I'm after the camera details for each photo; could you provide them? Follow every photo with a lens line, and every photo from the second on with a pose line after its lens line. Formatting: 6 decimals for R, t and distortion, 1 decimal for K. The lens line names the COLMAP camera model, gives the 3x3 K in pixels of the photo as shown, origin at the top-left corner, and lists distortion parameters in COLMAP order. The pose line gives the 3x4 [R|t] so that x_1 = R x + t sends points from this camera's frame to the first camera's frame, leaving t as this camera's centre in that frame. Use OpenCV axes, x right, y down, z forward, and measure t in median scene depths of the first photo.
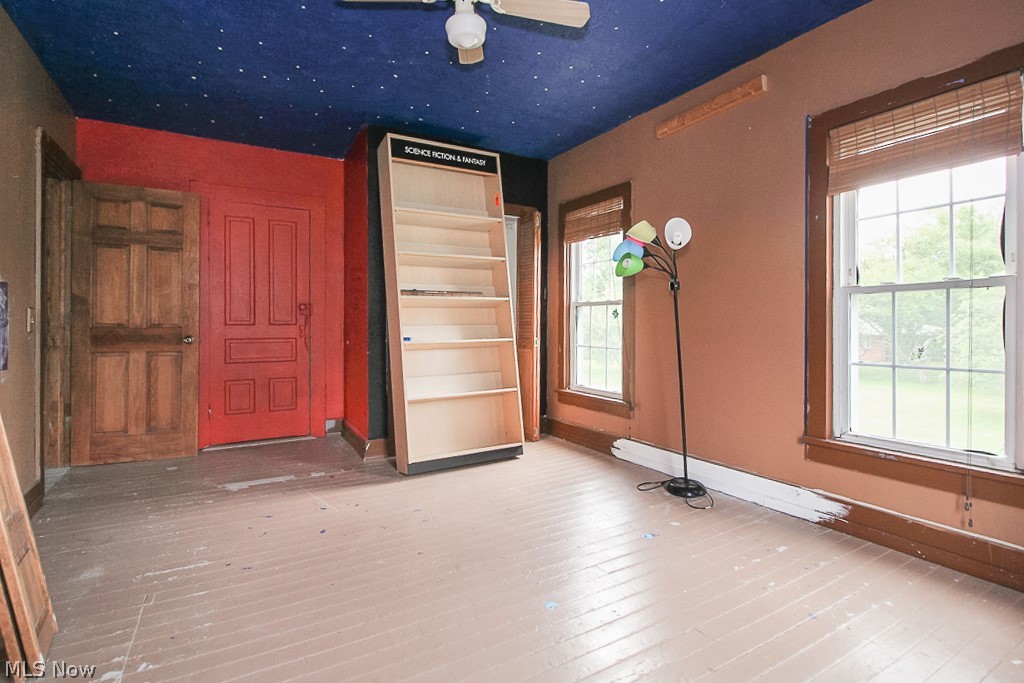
lens RADIAL K [[476.2, 0, 512.6], [0, 476.2, 335.8], [0, 0, 1]] dist [0.016303, -0.013181]
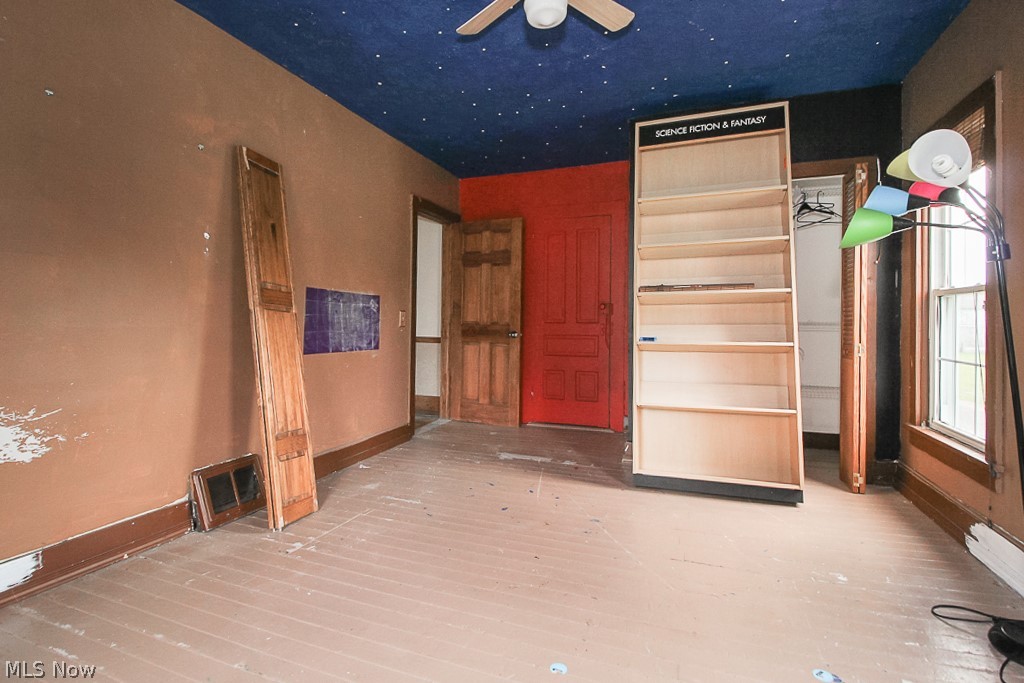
lens RADIAL K [[481.4, 0, 511.4], [0, 481.4, 326.2], [0, 0, 1]] dist [0.017663, -0.013091]
pose [[0.645048, 0.010222, -0.764073, 0.307563], [-0.024064, 0.999686, -0.006941, -0.004759], [0.763763, 0.022864, 0.645092, 0.185163]]
